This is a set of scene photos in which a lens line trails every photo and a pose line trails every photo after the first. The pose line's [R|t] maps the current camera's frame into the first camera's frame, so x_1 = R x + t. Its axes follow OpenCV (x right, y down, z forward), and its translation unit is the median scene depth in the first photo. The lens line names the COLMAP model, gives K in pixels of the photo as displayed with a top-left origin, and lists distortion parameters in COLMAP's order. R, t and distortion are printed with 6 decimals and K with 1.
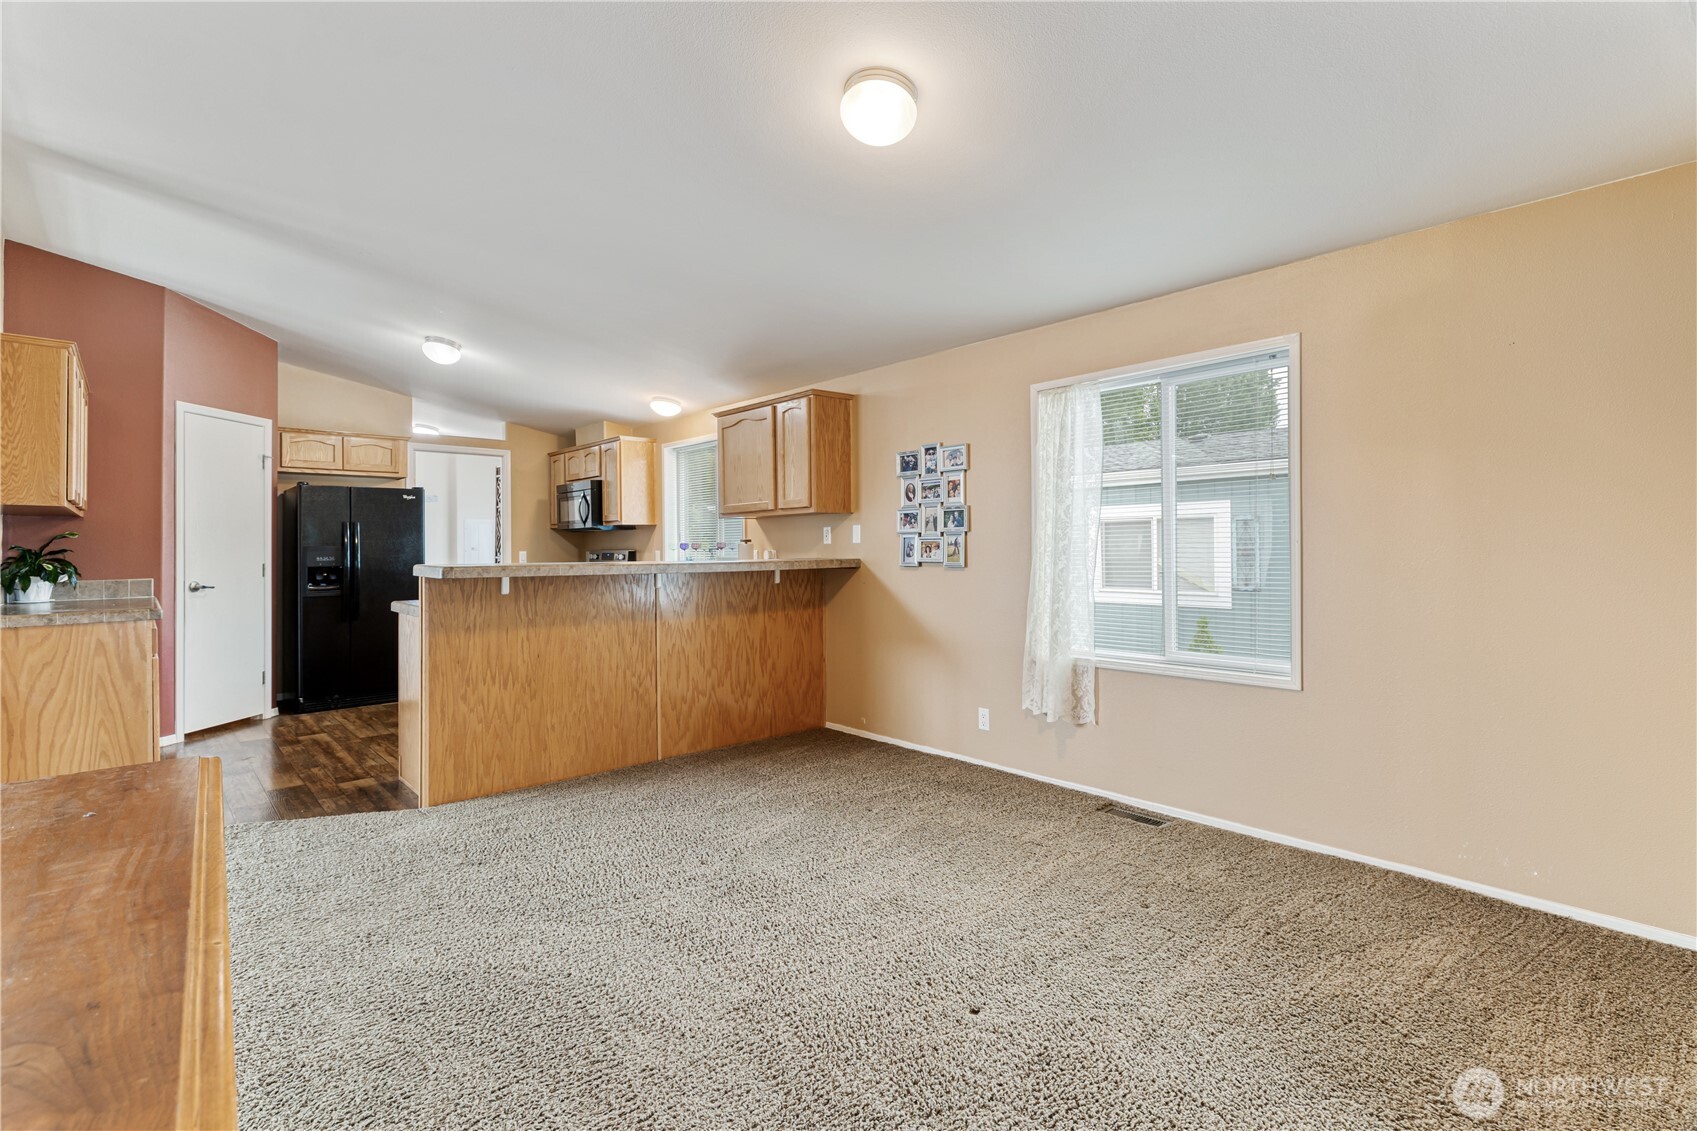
lens RADIAL K [[792.6, 0, 846.6], [0, 792.6, 548.6], [0, 0, 1]] dist [0.000382, -0.000136]
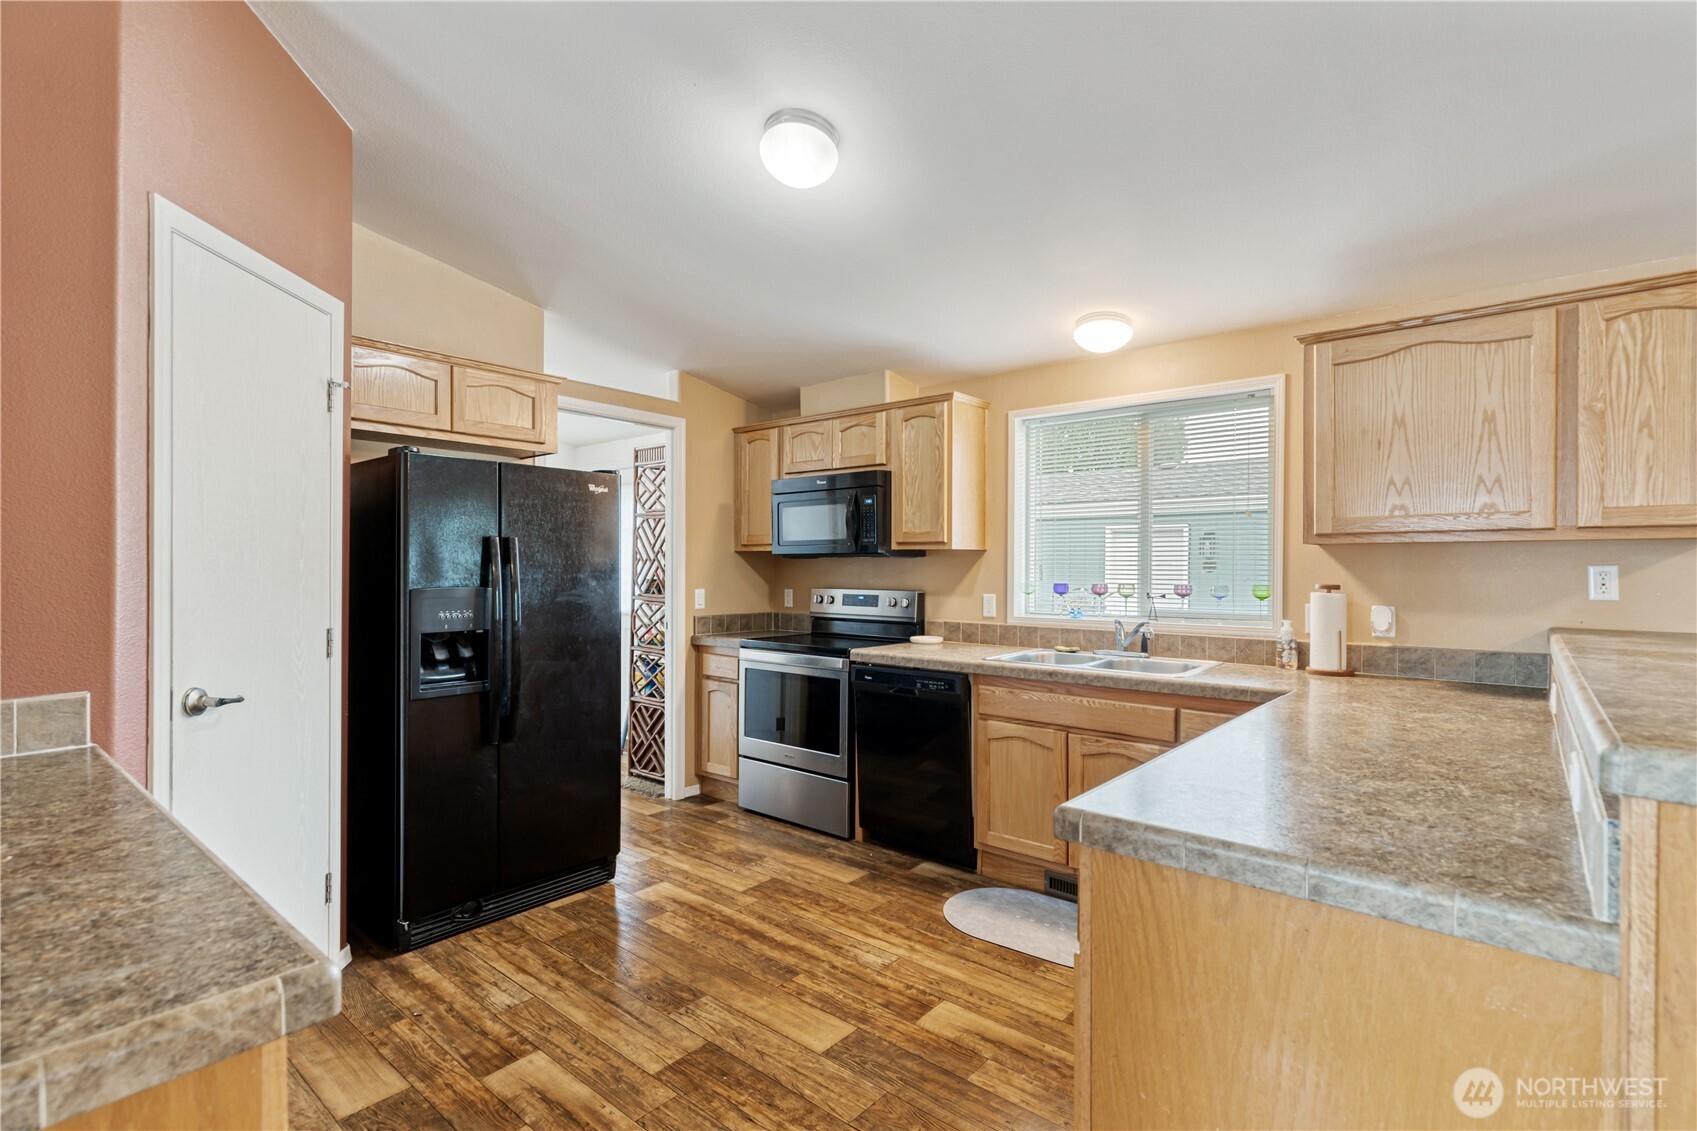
lens RADIAL K [[792.6, 0, 846.8], [0, 792.6, 577.2], [0, 0, 1]] dist [0.000382, -0.000136]
pose [[0.989670, 0.011640, 0.142891, -0.462890], [-0.013141, 0.999868, 0.009565, -0.015270], [-0.142761, -0.011344, 0.989692, 0.473399]]
